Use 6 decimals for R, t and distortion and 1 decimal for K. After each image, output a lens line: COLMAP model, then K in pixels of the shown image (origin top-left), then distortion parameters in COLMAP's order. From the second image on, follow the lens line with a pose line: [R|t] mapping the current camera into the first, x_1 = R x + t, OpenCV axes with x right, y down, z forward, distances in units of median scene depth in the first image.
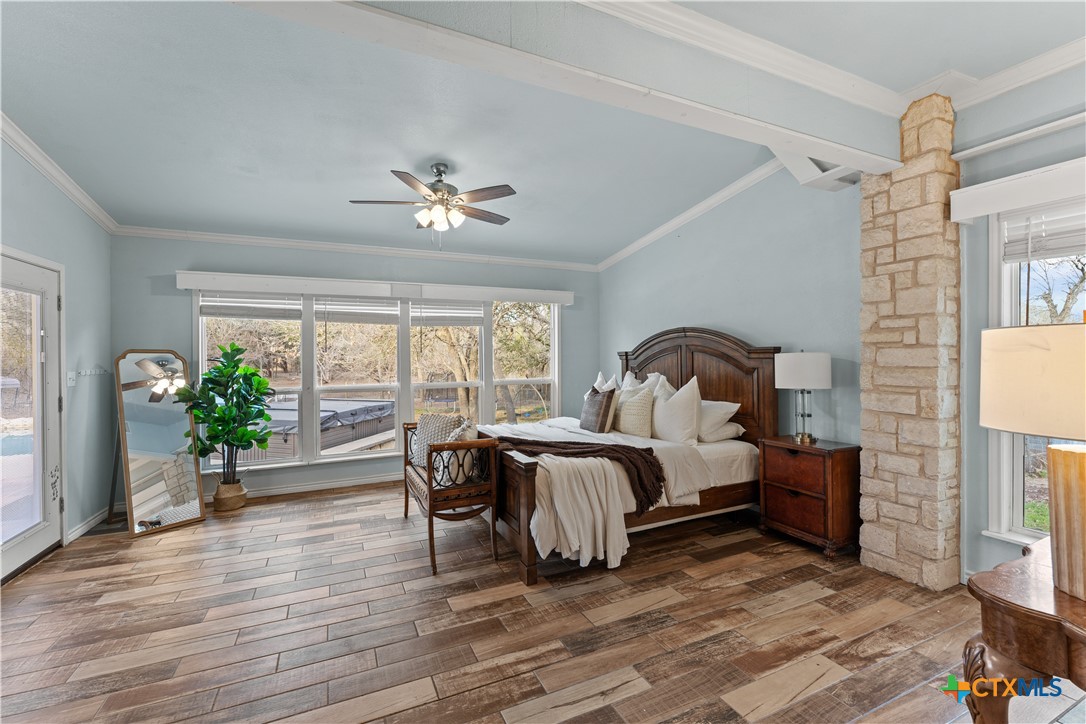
lens RADIAL K [[438.0, 0, 515.3], [0, 438.0, 360.1], [0, 0, 1]] dist [-0.000801, -0.000030]
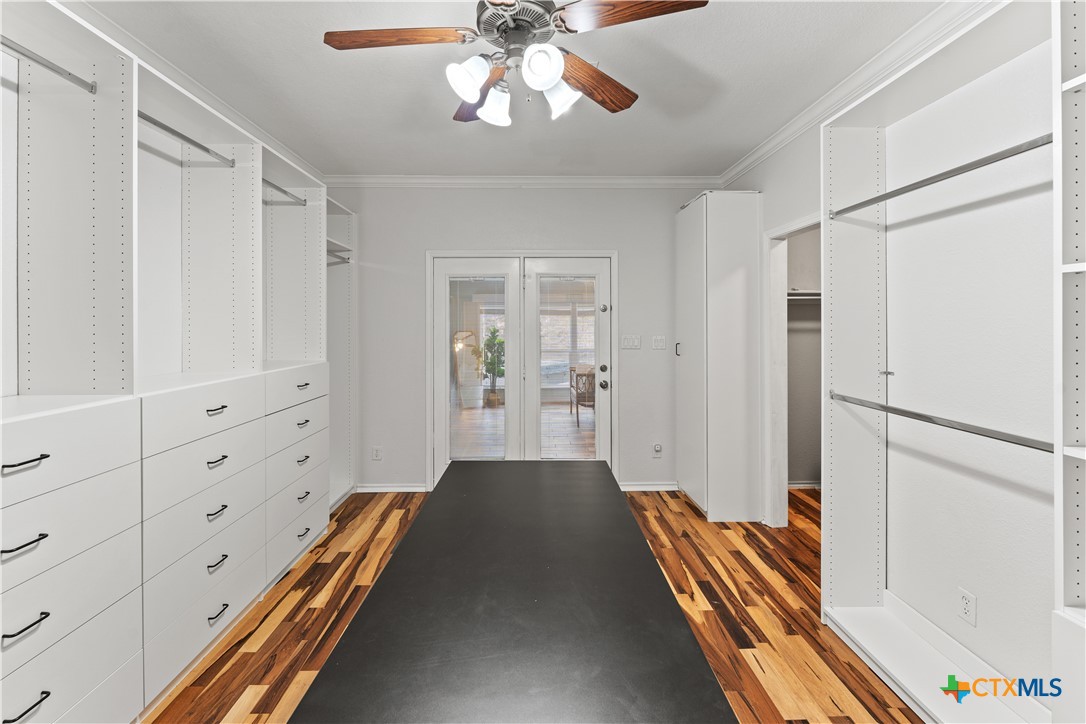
lens RADIAL K [[463.3, 0, 536.3], [0, 463.3, 323.8], [0, 0, 1]] dist [-0.001045, -0.000230]
pose [[0.928351, 0.002521, -0.371695, 0.408214], [-0.005013, 0.999971, -0.005737, -0.047034], [0.371670, 0.007189, 0.928337, -1.081409]]
